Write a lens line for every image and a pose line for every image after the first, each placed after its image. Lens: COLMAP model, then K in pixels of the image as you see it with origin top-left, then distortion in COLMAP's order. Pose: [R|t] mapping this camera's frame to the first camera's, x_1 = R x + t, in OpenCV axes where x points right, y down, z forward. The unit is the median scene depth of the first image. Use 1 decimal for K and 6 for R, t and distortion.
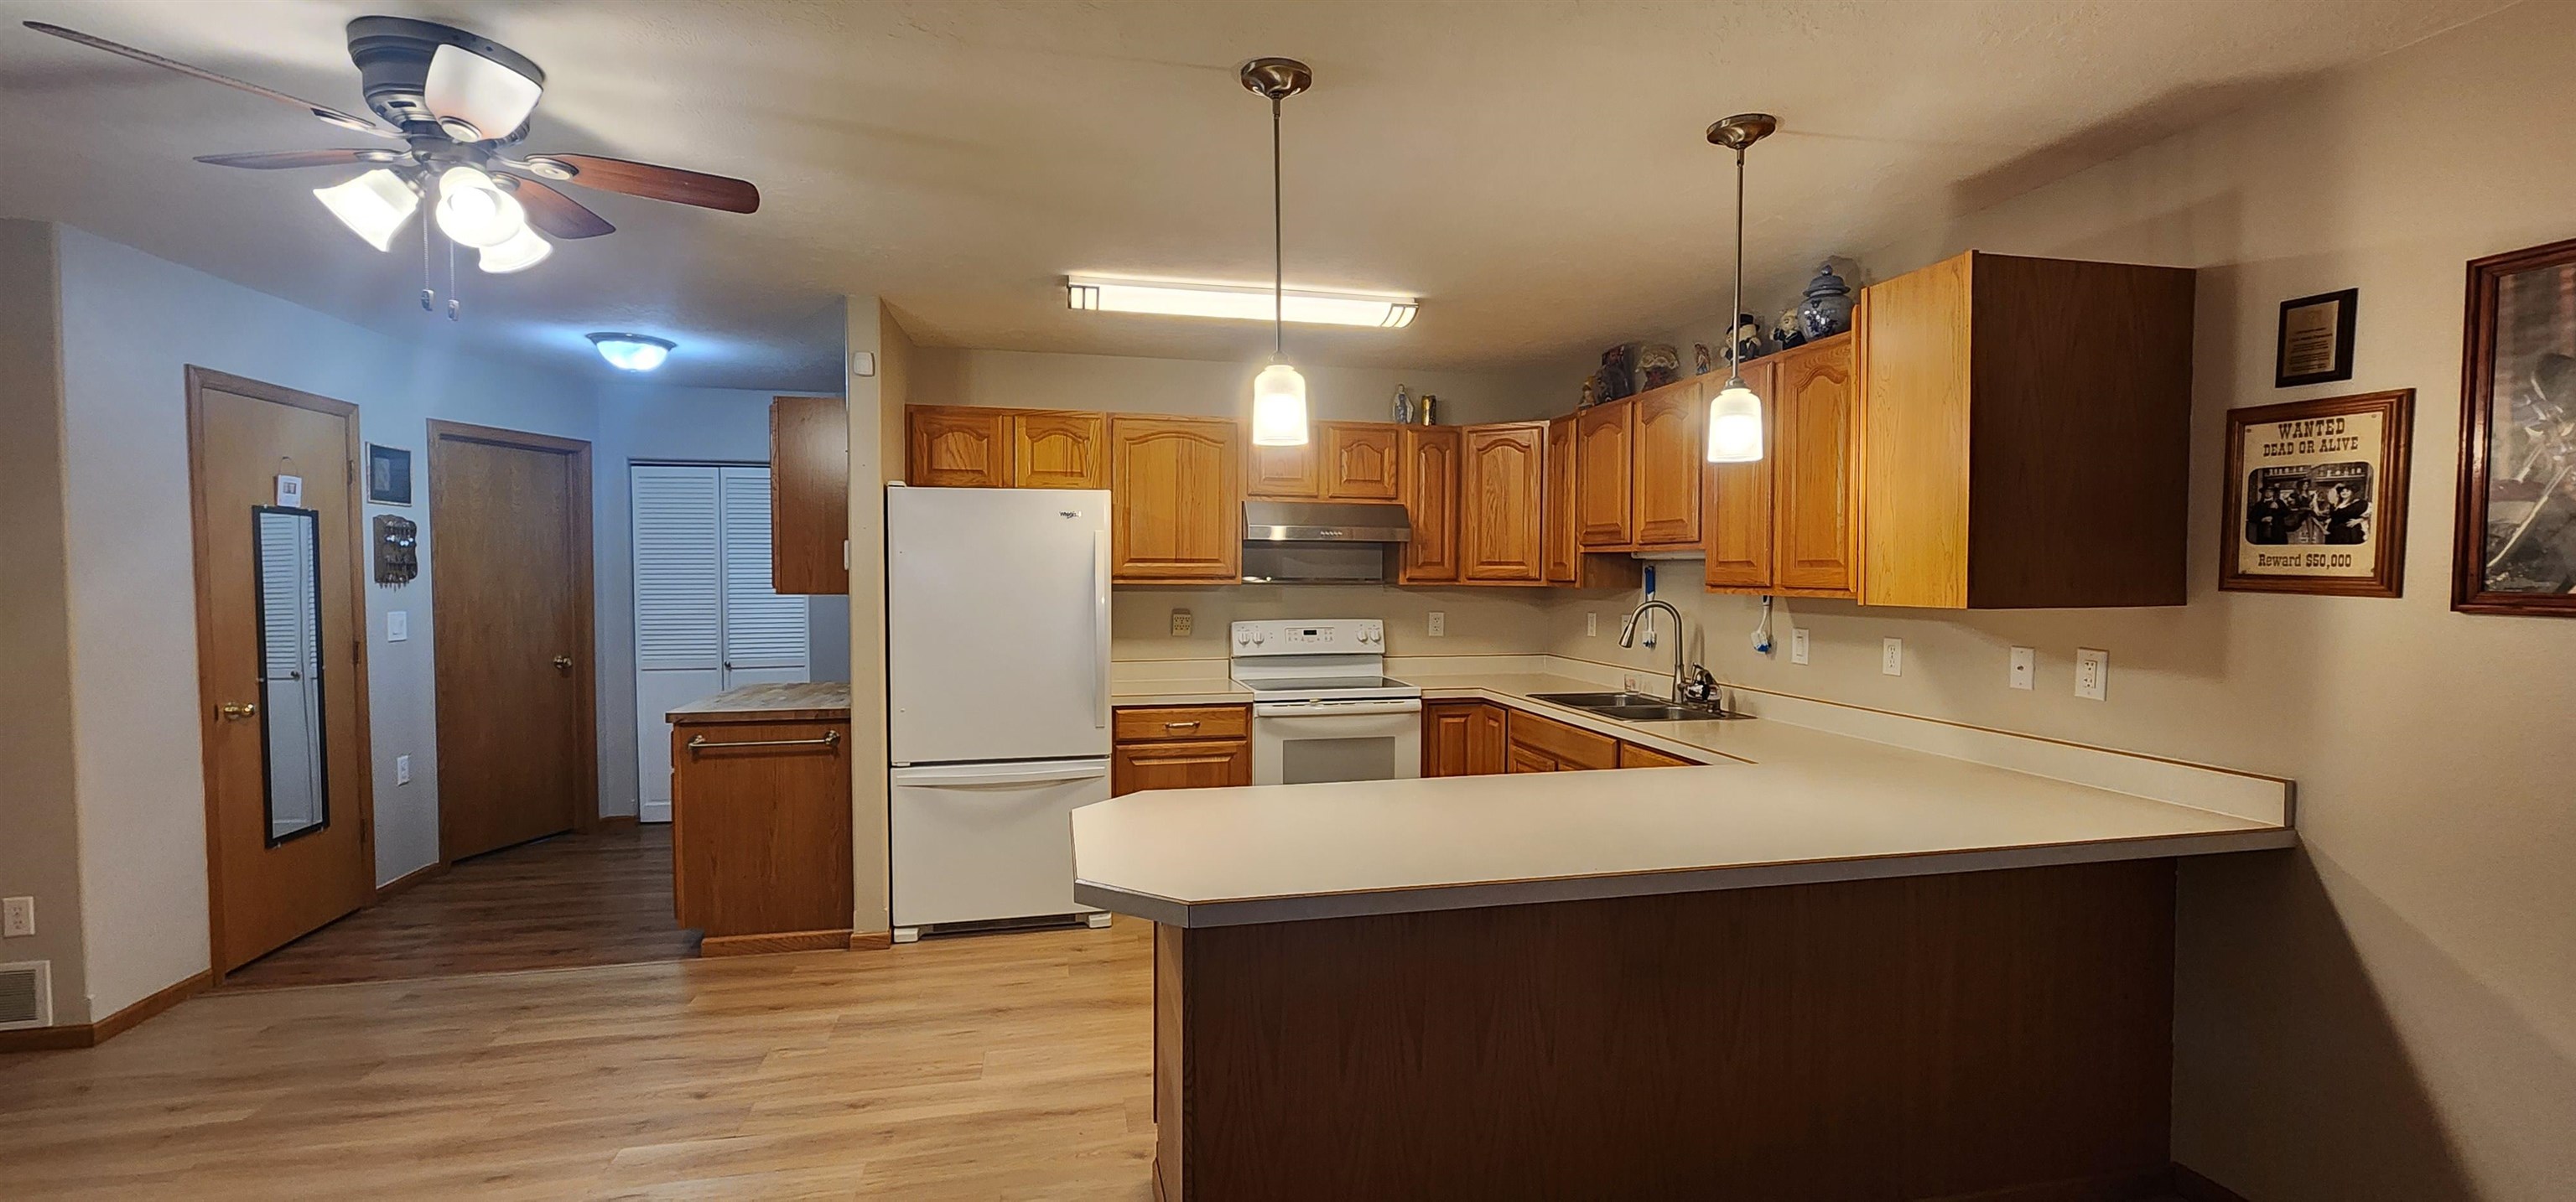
lens RADIAL K [[1059.0, 0, 1296.5], [0, 1059.0, 605.3], [0, 0, 1]] dist [0.001460, -0.000172]
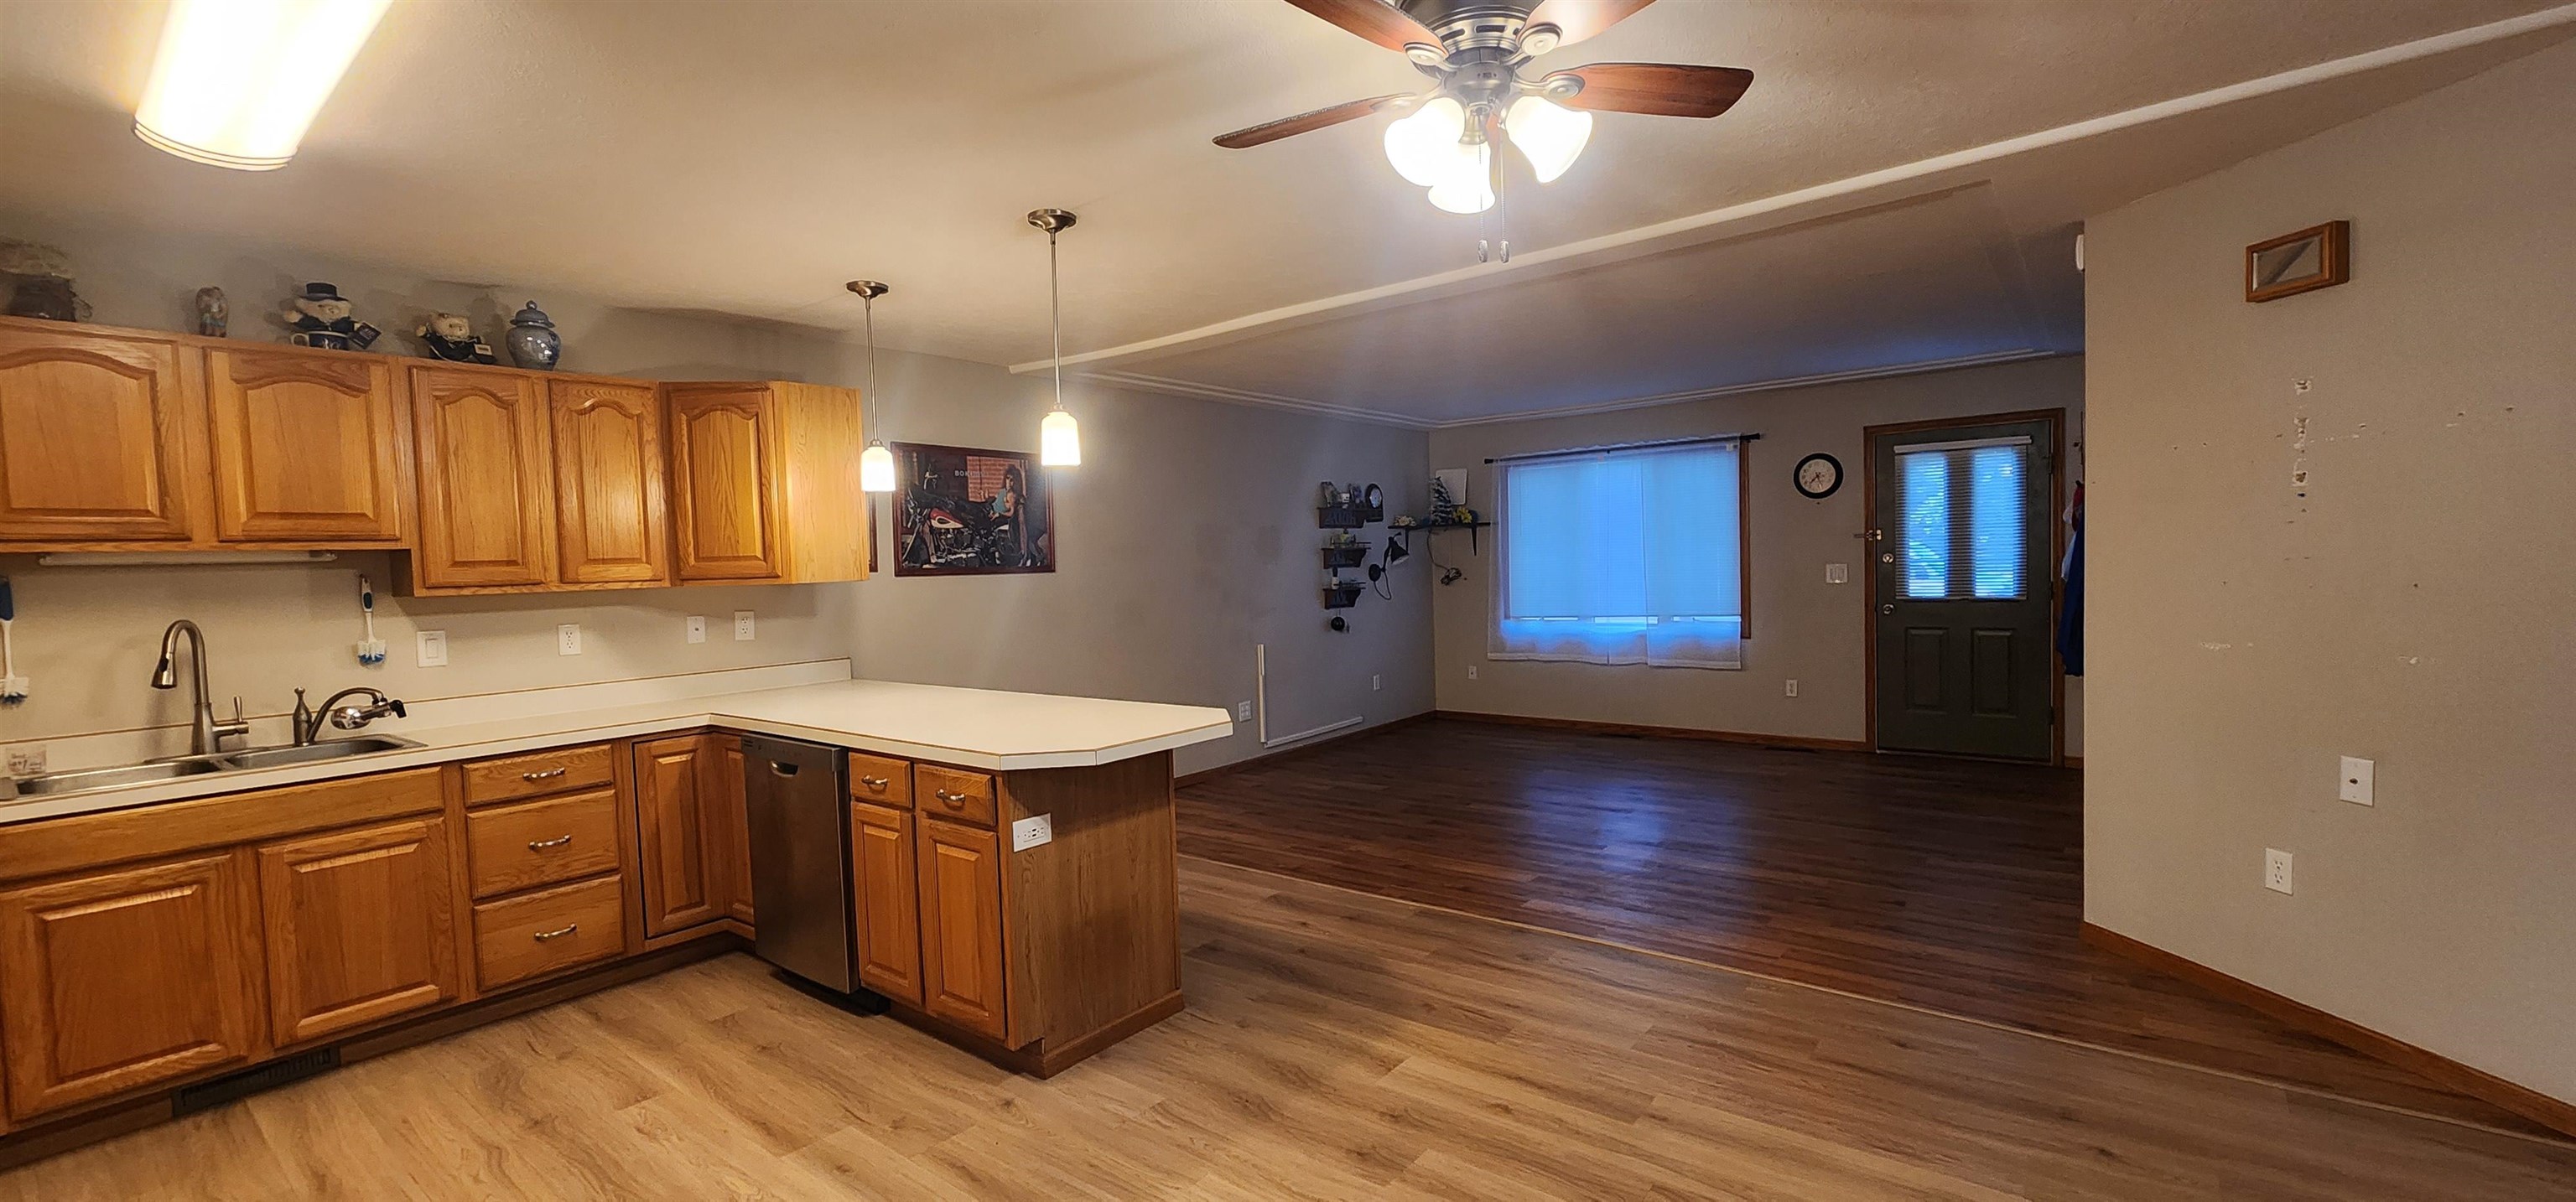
lens RADIAL K [[1051.8, 0, 1294.0], [0, 1051.8, 607.8], [0, 0, 1]] dist [-0.003647, -0.000236]
pose [[-0.625845, -0.016581, 0.779771, -0.759283], [0.059092, 0.995892, 0.068604, -0.018276], [-0.777705, 0.089013, -0.622295, 0.929672]]
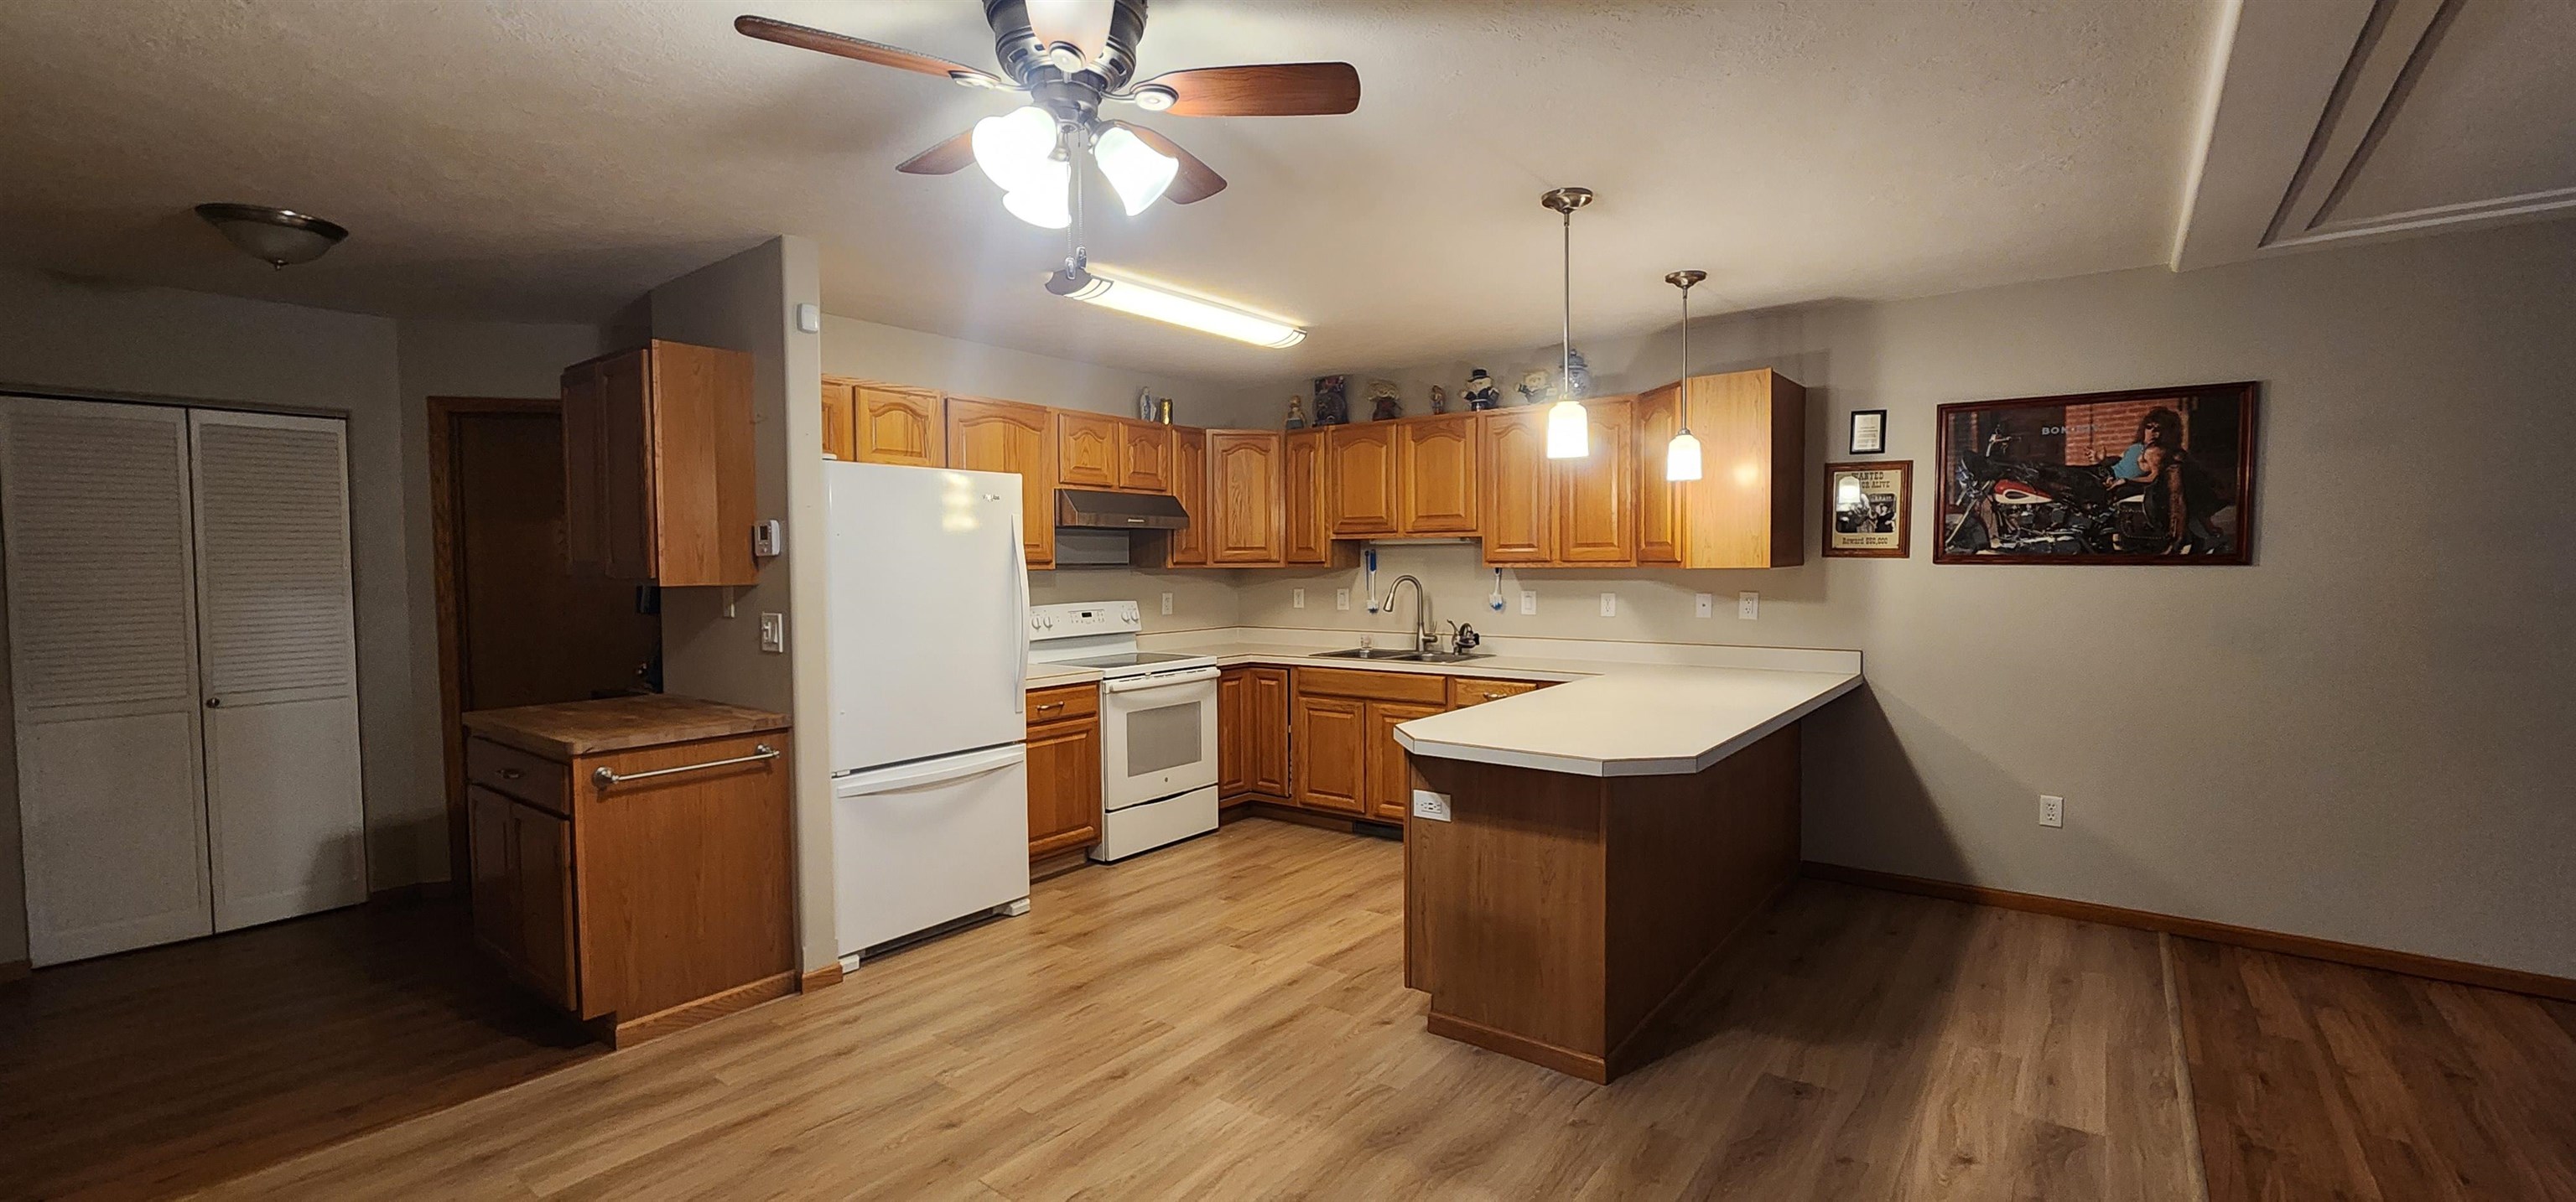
lens RADIAL K [[1055.4, 0, 1289.5], [0, 1055.4, 606.7], [0, 0, 1]] dist [0.000653, 0.000758]
pose [[0.771726, -0.036098, 0.634930, -0.667168], [0.031680, 0.999330, 0.018310, 0.006475], [-0.635166, 0.005984, 0.772352, 0.080586]]
